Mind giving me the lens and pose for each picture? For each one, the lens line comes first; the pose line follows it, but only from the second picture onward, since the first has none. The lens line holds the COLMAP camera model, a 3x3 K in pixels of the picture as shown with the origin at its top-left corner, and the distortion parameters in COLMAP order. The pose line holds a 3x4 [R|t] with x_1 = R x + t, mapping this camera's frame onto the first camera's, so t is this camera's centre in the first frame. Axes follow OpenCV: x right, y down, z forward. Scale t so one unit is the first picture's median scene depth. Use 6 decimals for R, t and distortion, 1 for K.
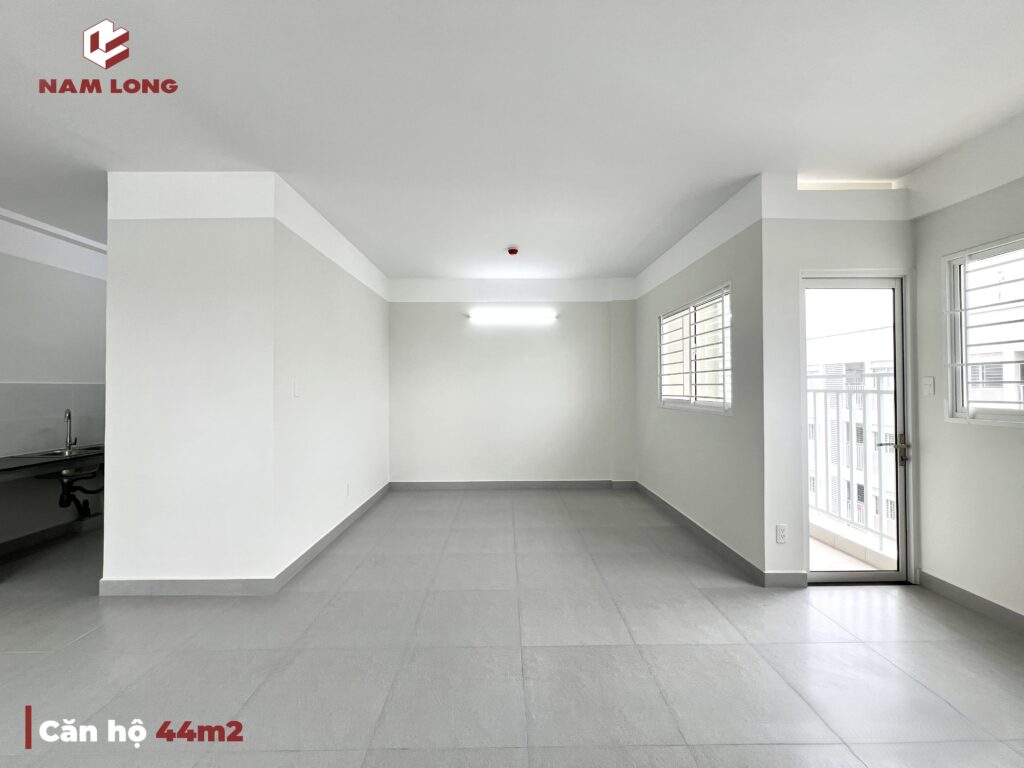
lens RADIAL K [[411.2, 0, 511.3], [0, 411.2, 381.4], [0, 0, 1]] dist [-0.001237, -0.000084]
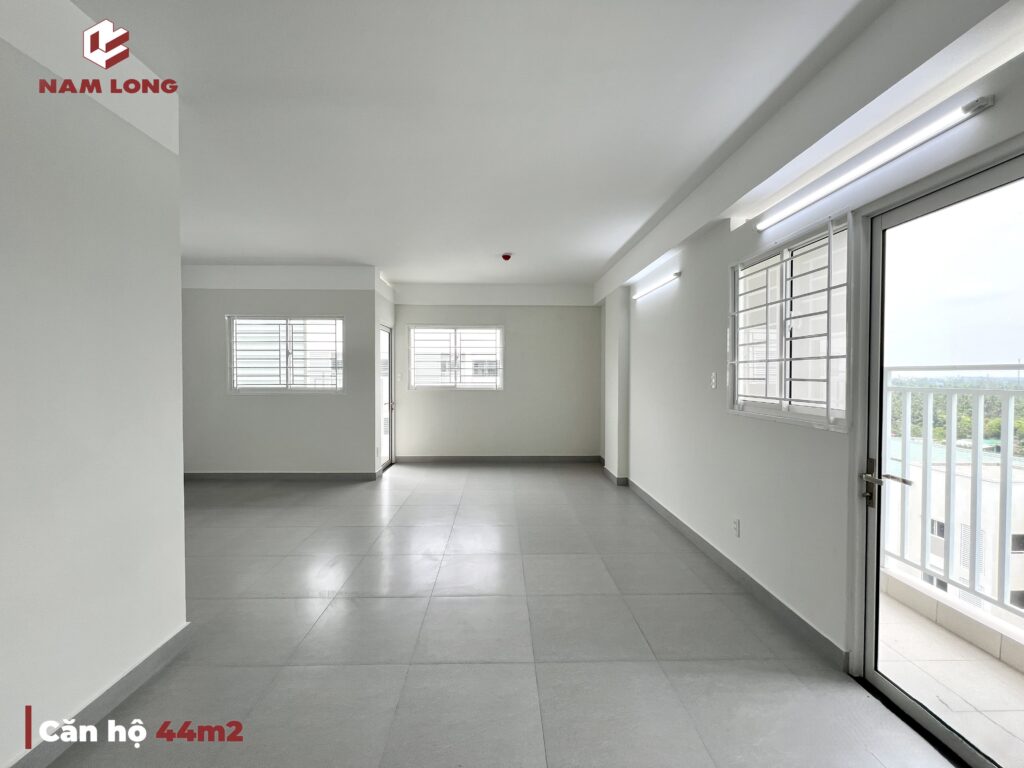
lens RADIAL K [[411.8, 0, 509.8], [0, 411.8, 378.9], [0, 0, 1]] dist [-0.001285, -0.000107]
pose [[-0.011958, -0.007627, 0.999899, -1.293762], [-0.013712, 0.999878, 0.007462, -0.003779], [-0.999834, -0.013621, -0.012062, 0.376585]]
